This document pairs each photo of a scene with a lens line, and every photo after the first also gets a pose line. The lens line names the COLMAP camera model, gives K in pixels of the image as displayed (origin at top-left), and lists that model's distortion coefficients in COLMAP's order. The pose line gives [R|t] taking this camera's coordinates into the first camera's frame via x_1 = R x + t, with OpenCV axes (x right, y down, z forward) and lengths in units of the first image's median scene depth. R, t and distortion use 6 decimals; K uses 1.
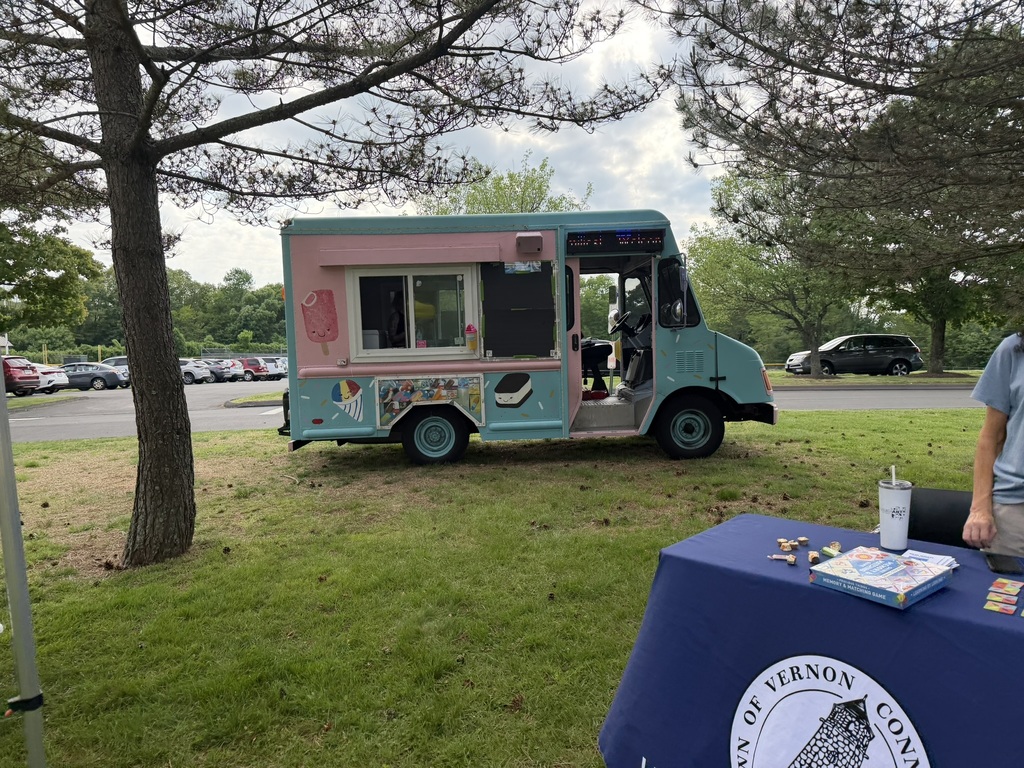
lens RADIAL K [[716.1, 0, 513.3], [0, 716.1, 386.7], [0, 0, 1]] dist [0.004910, 0.003233]
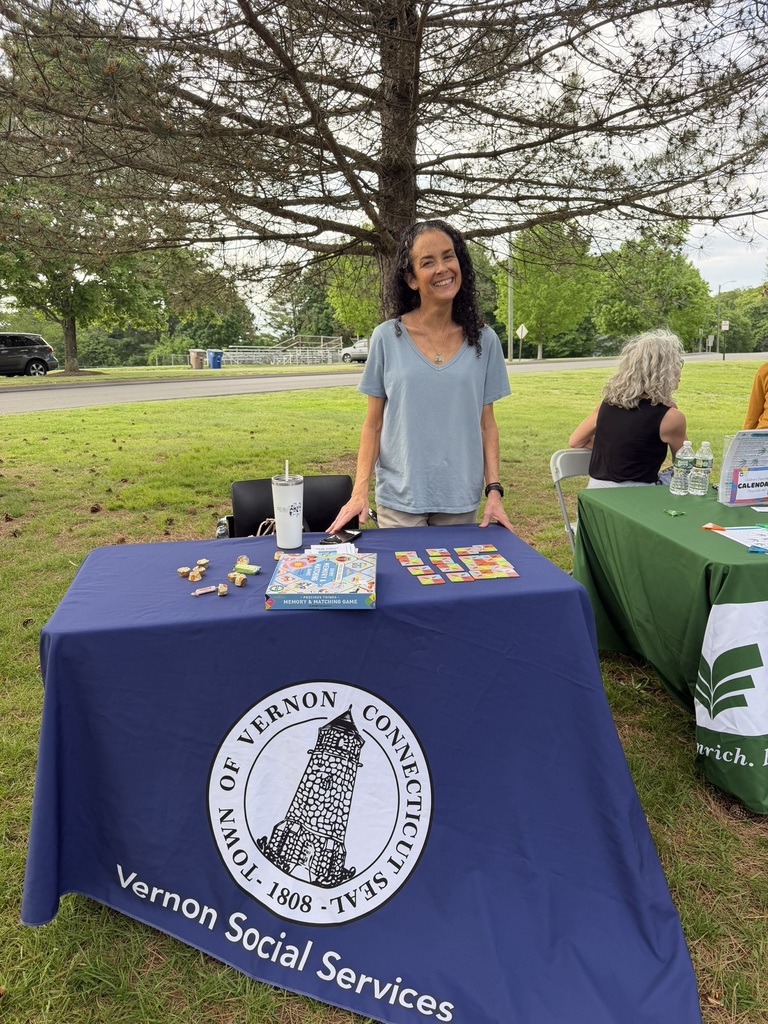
lens RADIAL K [[716.1, 0, 382.7], [0, 716.1, 509.6], [0, 0, 1]] dist [0.004910, 0.003233]
pose [[0.579390, -0.191943, 0.792127, -0.169333], [0.057454, 0.979075, 0.195220, -0.004234], [-0.813023, -0.067598, 0.578294, 0.407675]]
